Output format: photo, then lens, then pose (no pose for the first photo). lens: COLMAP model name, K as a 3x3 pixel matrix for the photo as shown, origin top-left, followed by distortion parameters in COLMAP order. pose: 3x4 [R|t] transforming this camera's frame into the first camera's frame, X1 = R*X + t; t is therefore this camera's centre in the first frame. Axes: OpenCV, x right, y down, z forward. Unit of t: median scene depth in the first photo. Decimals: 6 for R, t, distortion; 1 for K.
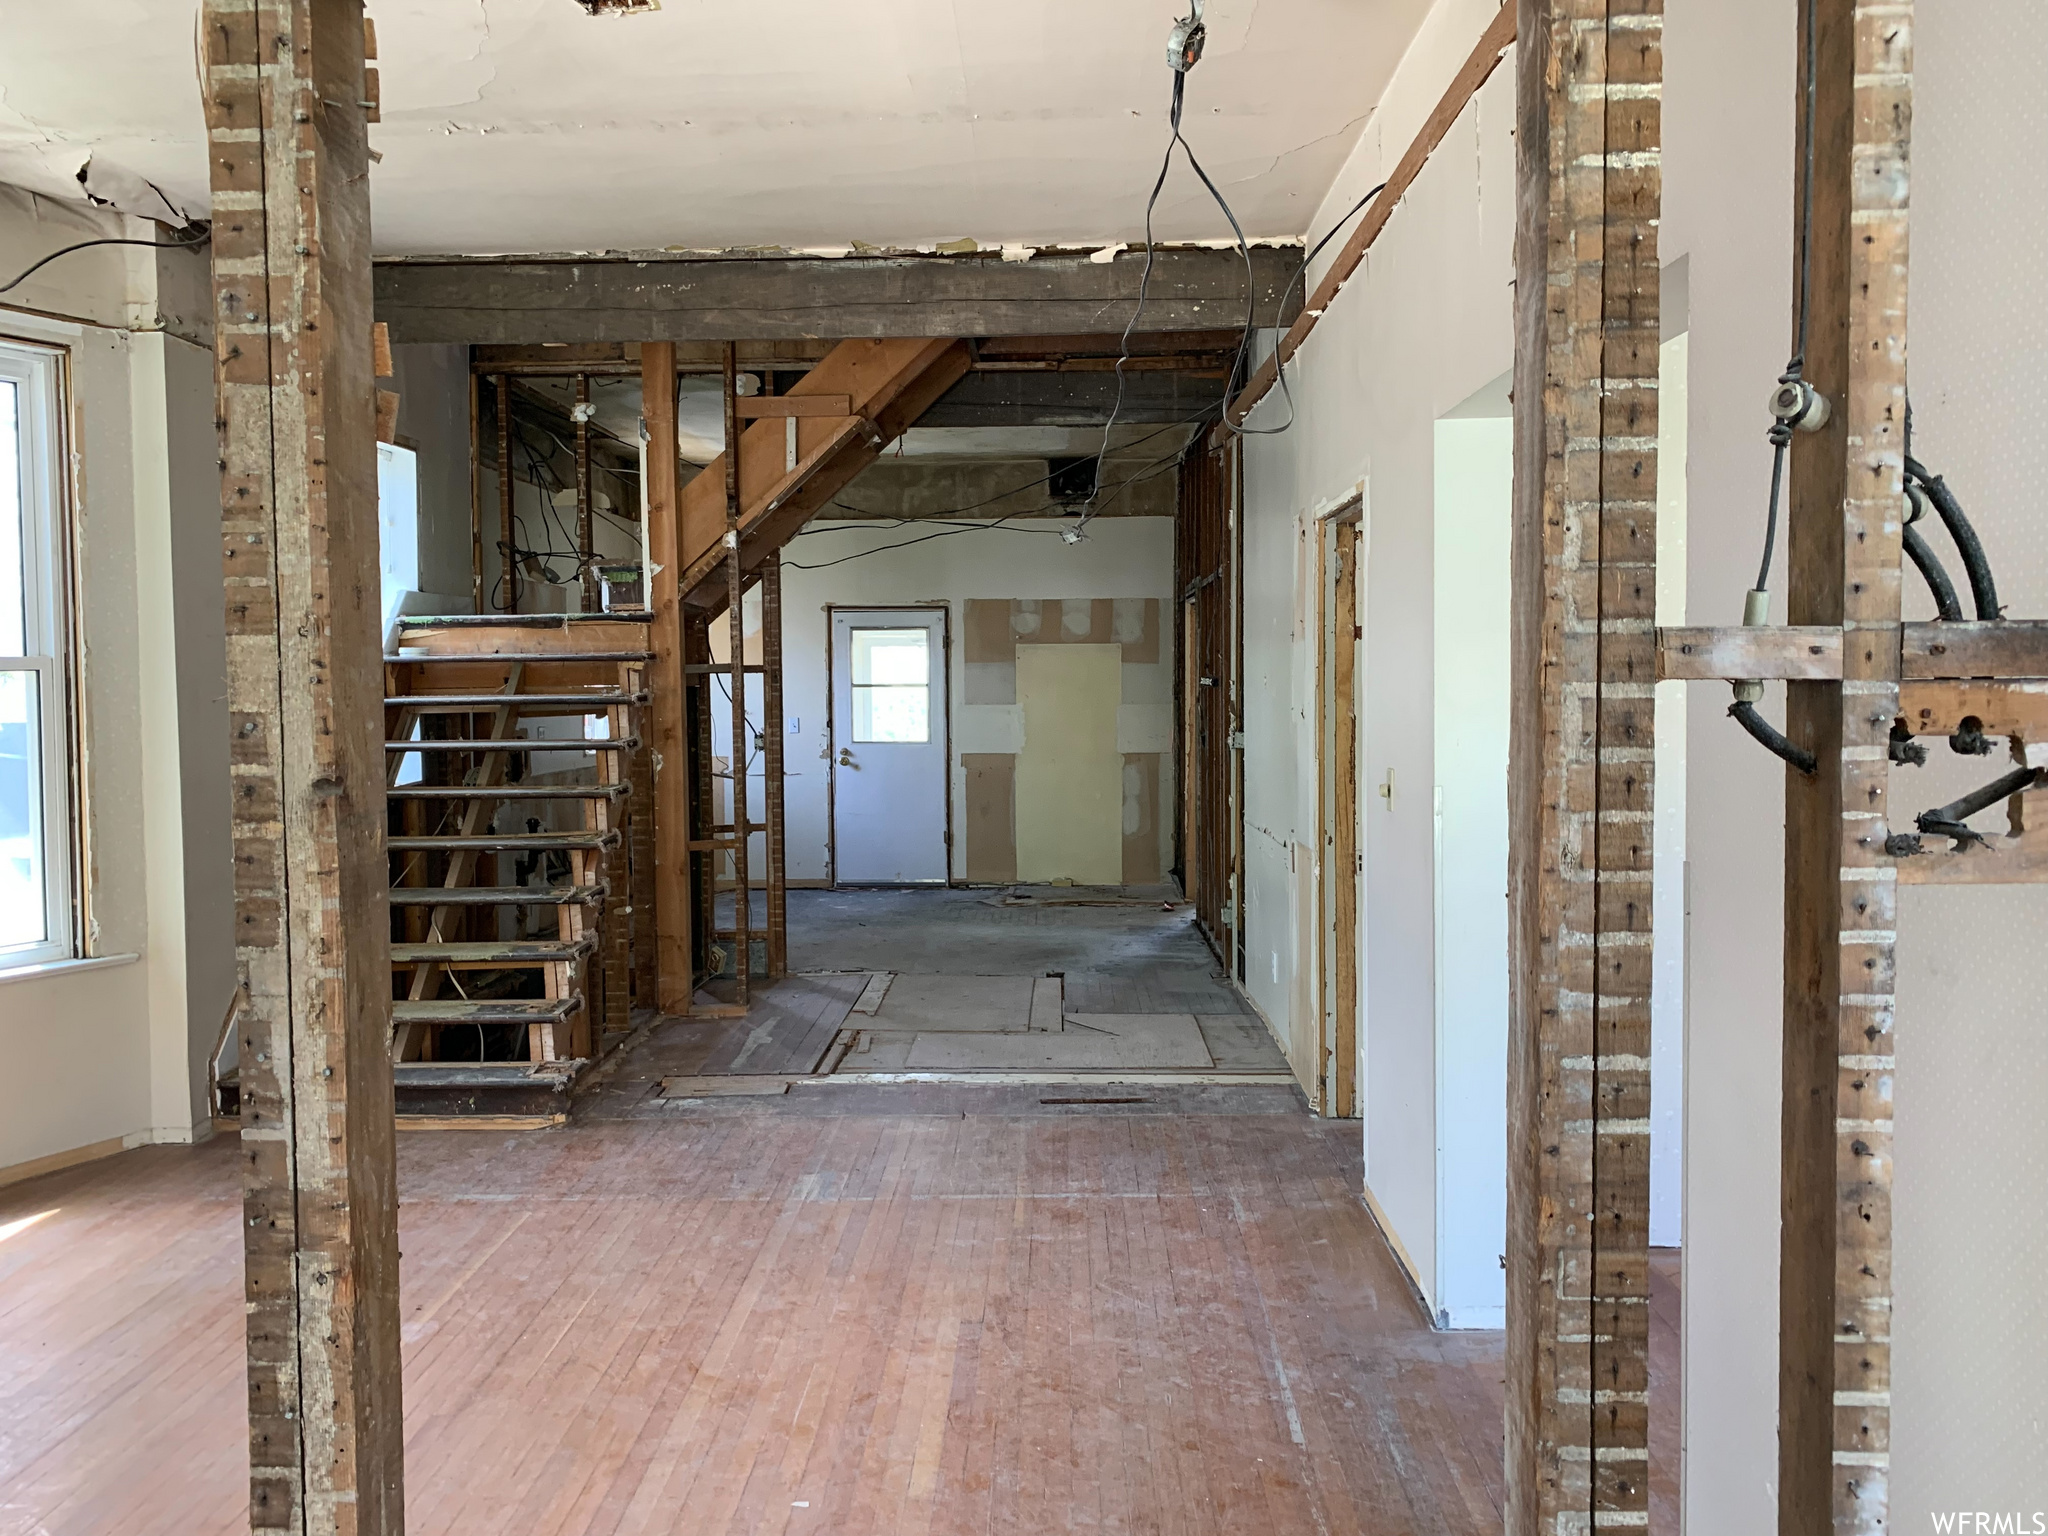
lens RADIAL K [[1583.1, 0, 1027.3], [0, 1583.1, 770.5], [0, 0, 1]] dist [0.007291, -0.007102]
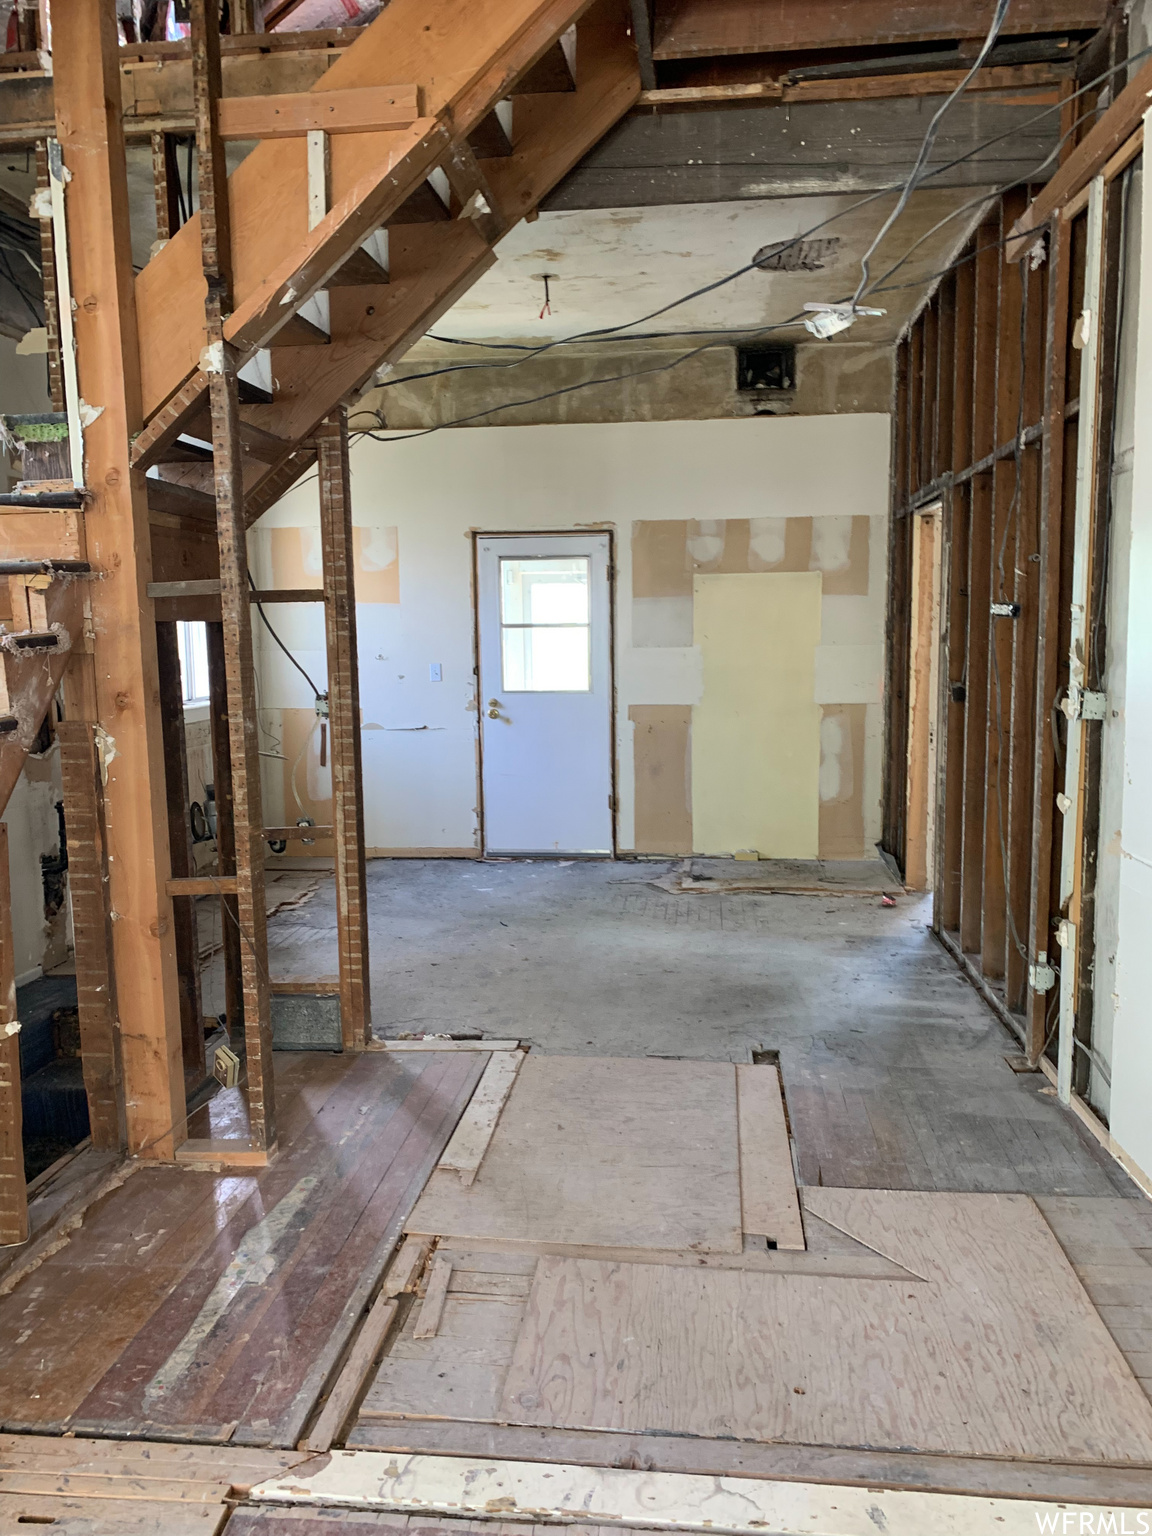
lens RADIAL K [[1187.3, 0, 566.1], [0, 1187.3, 772.0], [0, 0, 1]] dist [0.007291, -0.007102]
pose [[0.995156, 0.004074, -0.098228, -0.013677], [0.002209, 0.997962, 0.063768, -0.017187], [0.098287, -0.063676, 0.993119, 0.400417]]
